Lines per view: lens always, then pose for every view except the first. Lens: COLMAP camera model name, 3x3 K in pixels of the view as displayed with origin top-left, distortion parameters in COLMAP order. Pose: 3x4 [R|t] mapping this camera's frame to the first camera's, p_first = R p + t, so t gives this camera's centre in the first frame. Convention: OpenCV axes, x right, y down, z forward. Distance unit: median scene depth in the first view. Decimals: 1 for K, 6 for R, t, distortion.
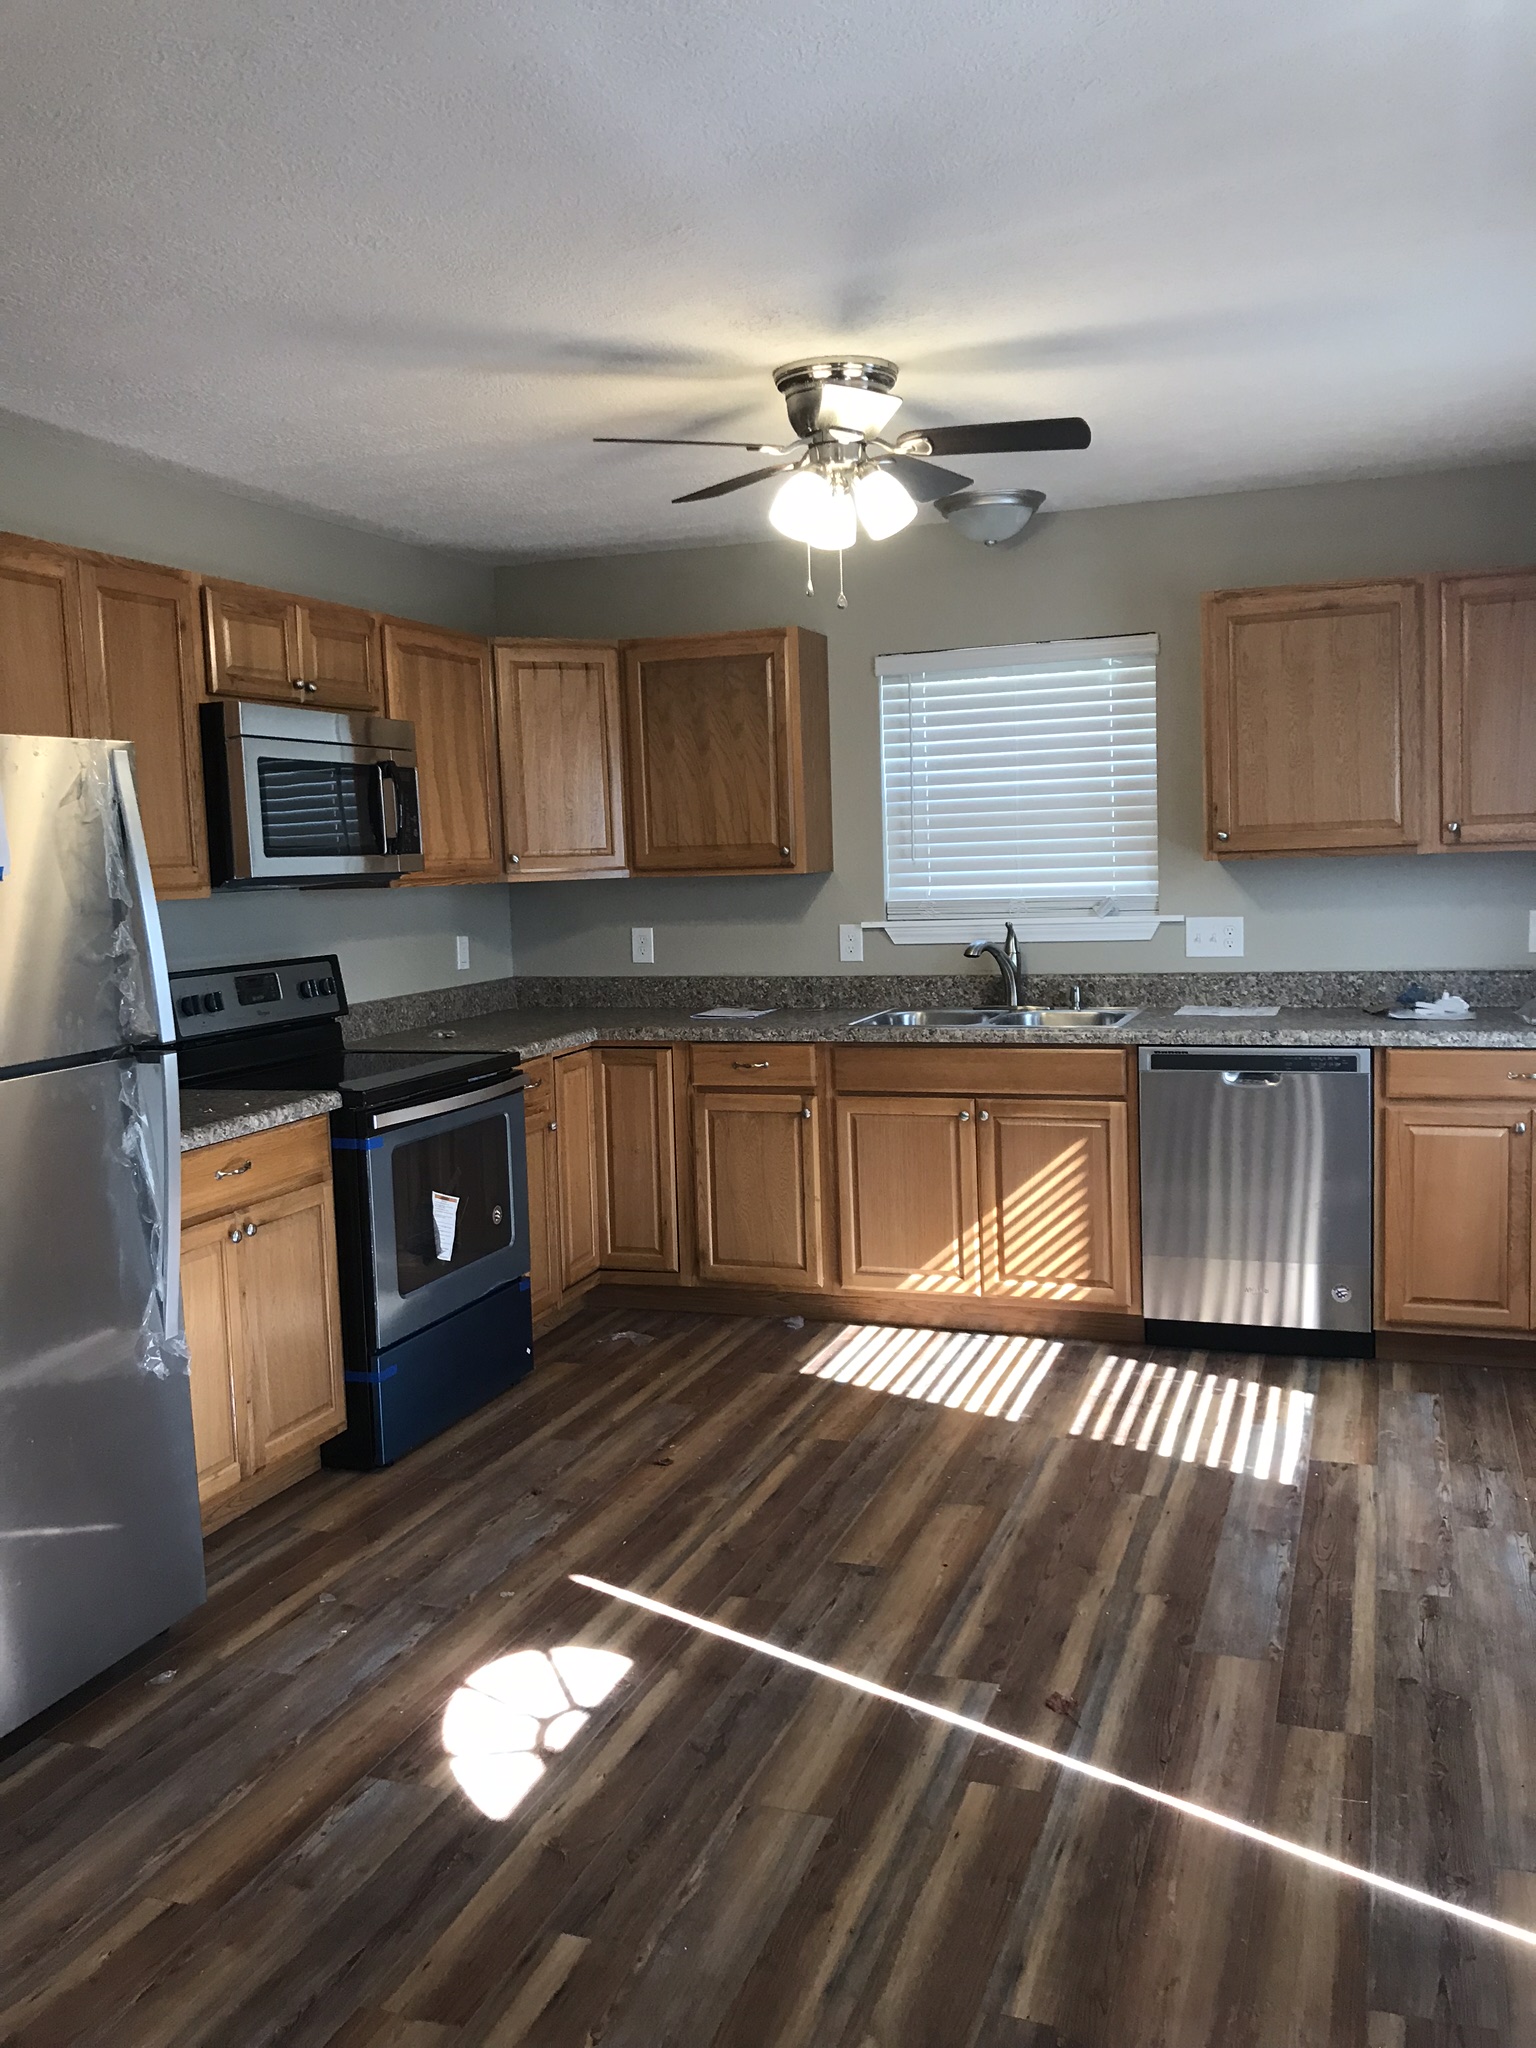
lens RADIAL K [[1660.5, 0, 757.2], [0, 1660.5, 1013.2], [0, 0, 1]] dist [0.028045, -0.008300]
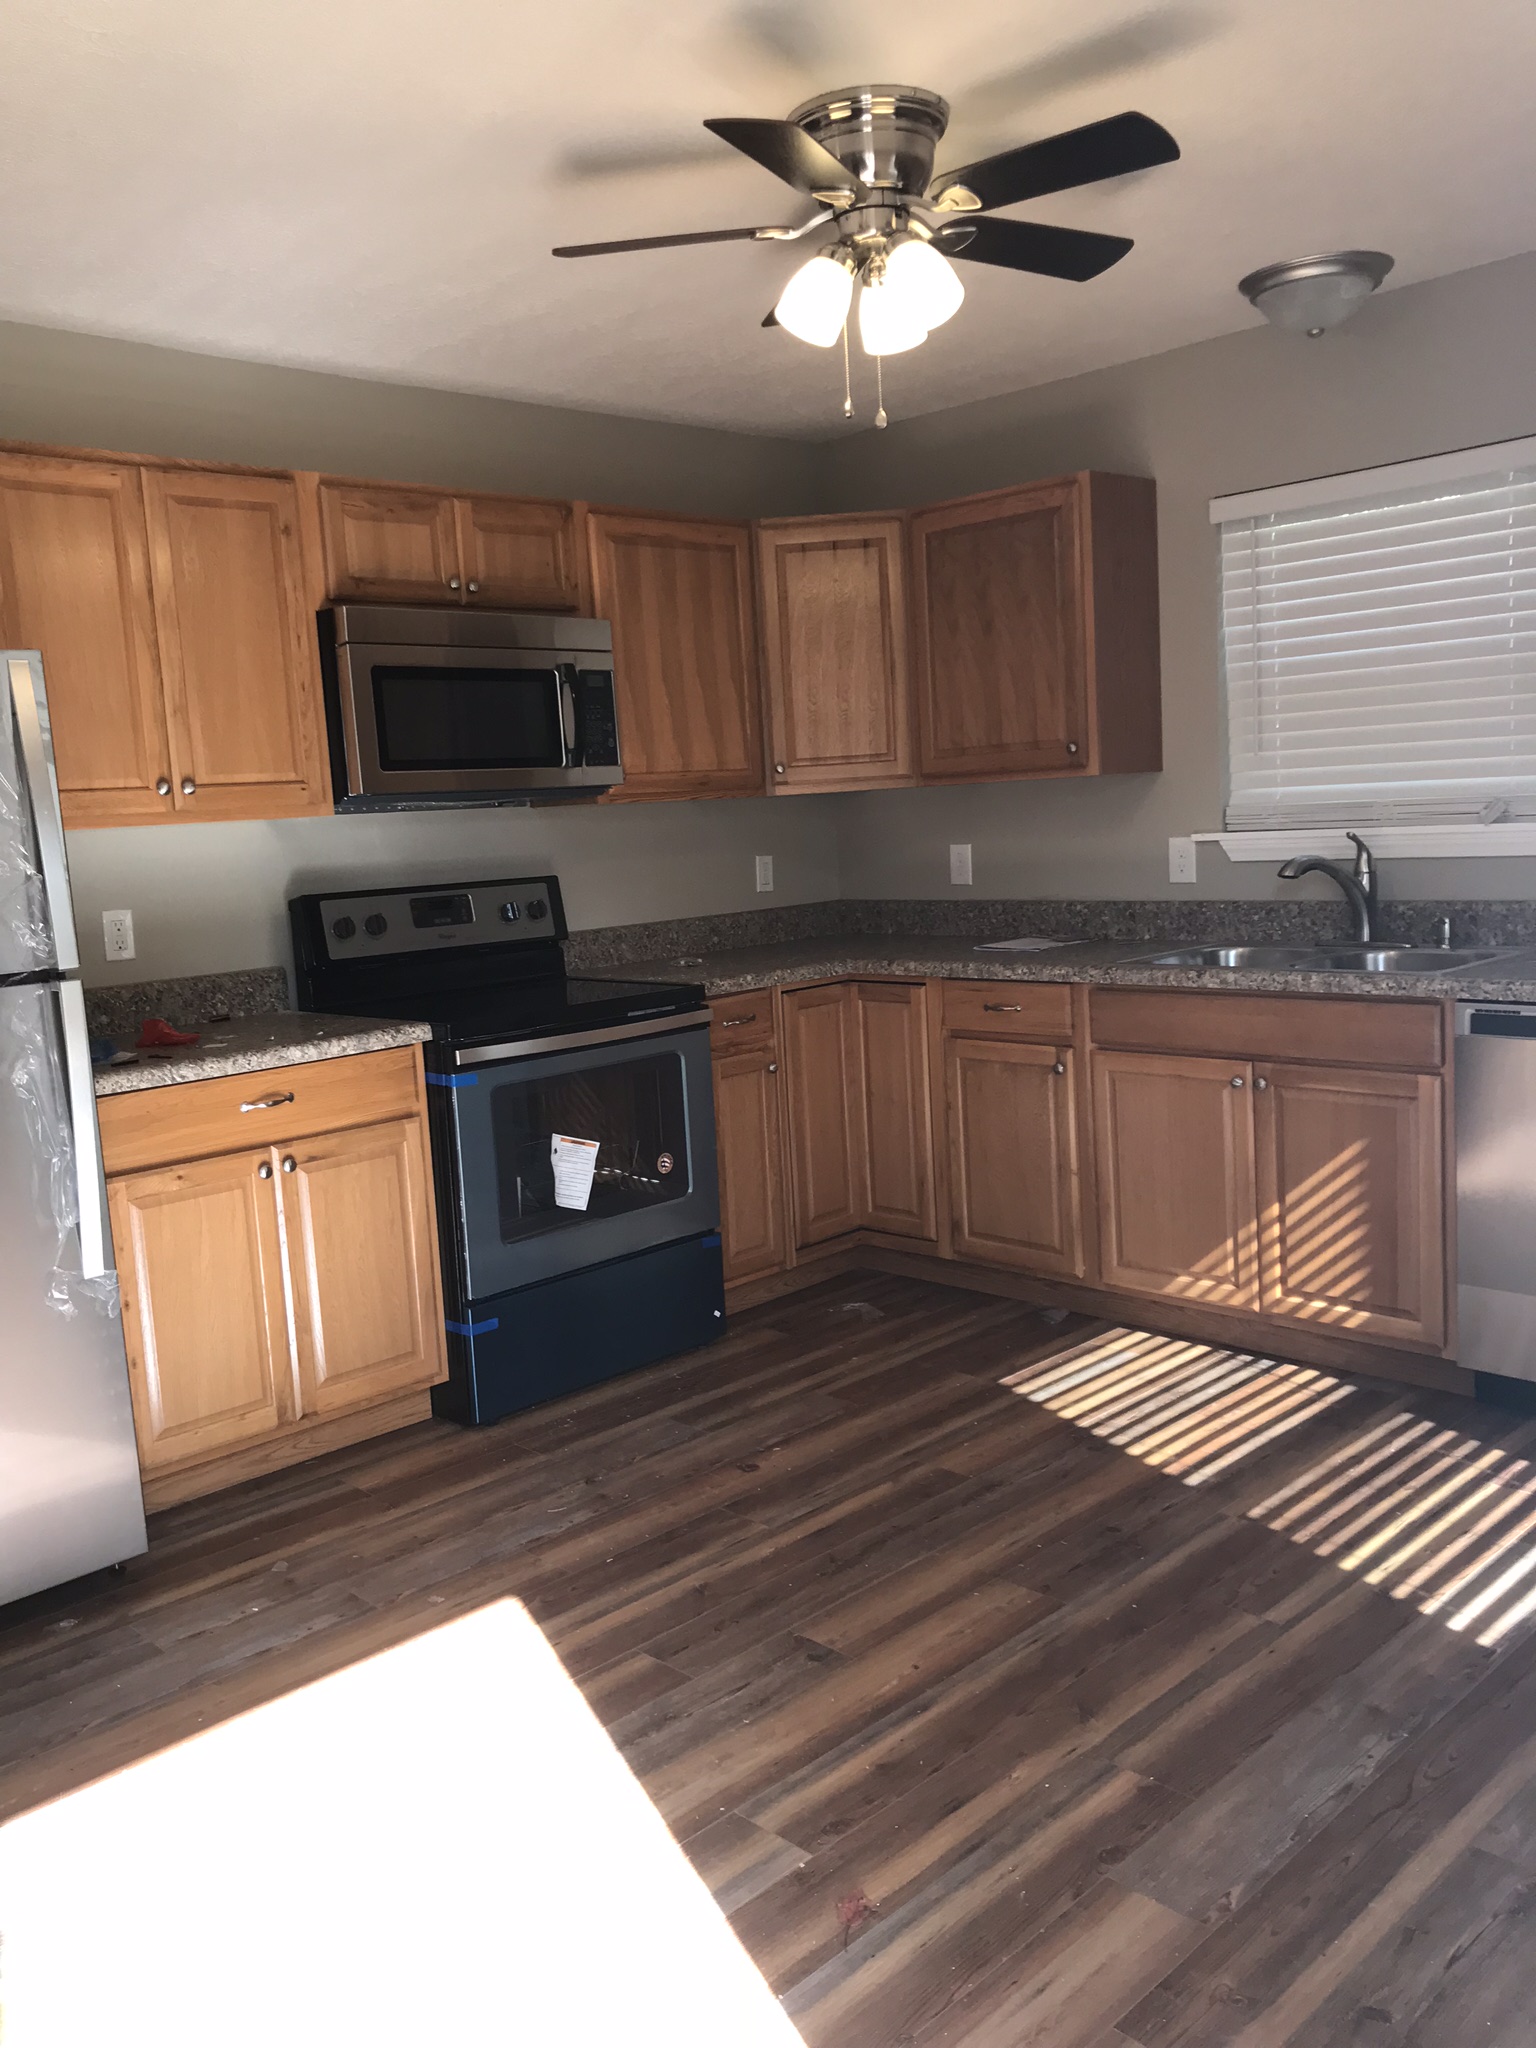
lens RADIAL K [[1660.5, 0, 760.3], [0, 1660.5, 1018.5], [0, 0, 1]] dist [0.028045, -0.008300]
pose [[0.902231, 0.038178, -0.429560, 0.265723], [-0.015329, 0.998283, 0.056527, -0.009438], [0.430981, -0.044416, 0.901267, 0.203001]]
